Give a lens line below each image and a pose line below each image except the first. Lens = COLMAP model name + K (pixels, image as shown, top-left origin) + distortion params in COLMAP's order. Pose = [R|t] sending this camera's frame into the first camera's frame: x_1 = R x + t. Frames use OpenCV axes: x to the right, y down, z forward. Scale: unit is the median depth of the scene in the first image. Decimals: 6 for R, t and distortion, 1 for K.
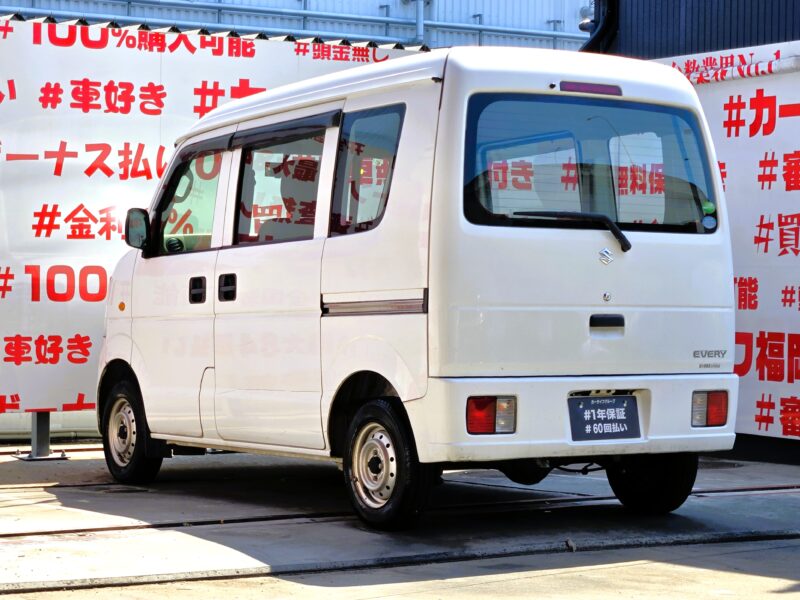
lens RADIAL K [[1983.6, 0, 400.0], [0, 1983.6, 300.0], [0, 0, 1]] dist [-0.068567, -0.023520]
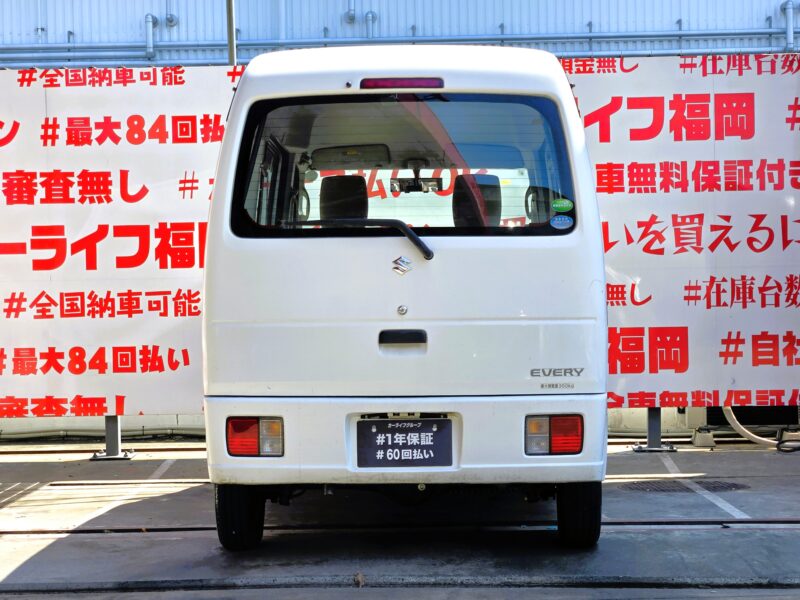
lens RADIAL K [[1618.0, 0, 400.0], [0, 1618.0, 300.0], [0, 0, 1]] dist [-0.400396, 3.610821]
pose [[0.835789, -0.015197, -0.548840, 0.488693], [0.016035, 0.999866, -0.003267, -0.003729], [0.548816, -0.006071, 0.835921, 0.363391]]
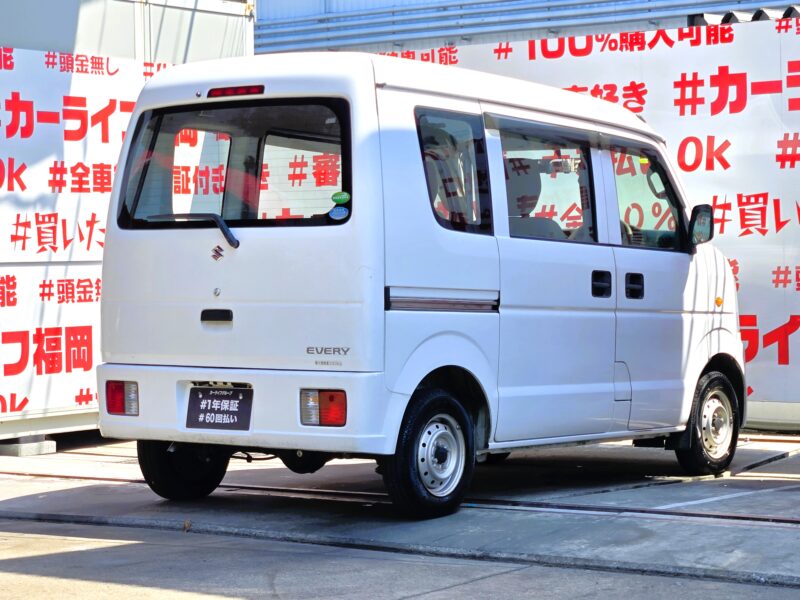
lens RADIAL K [[2047.8, 0, 400.0], [0, 2047.8, 300.0], [0, 0, 1]] dist [-0.177199, 0.612320]
pose [[0.386887, 0.002142, -0.922125, 1.083325], [0.003612, 0.999986, 0.003838, -0.001218], [0.922120, -0.004815, 0.386874, 0.644632]]
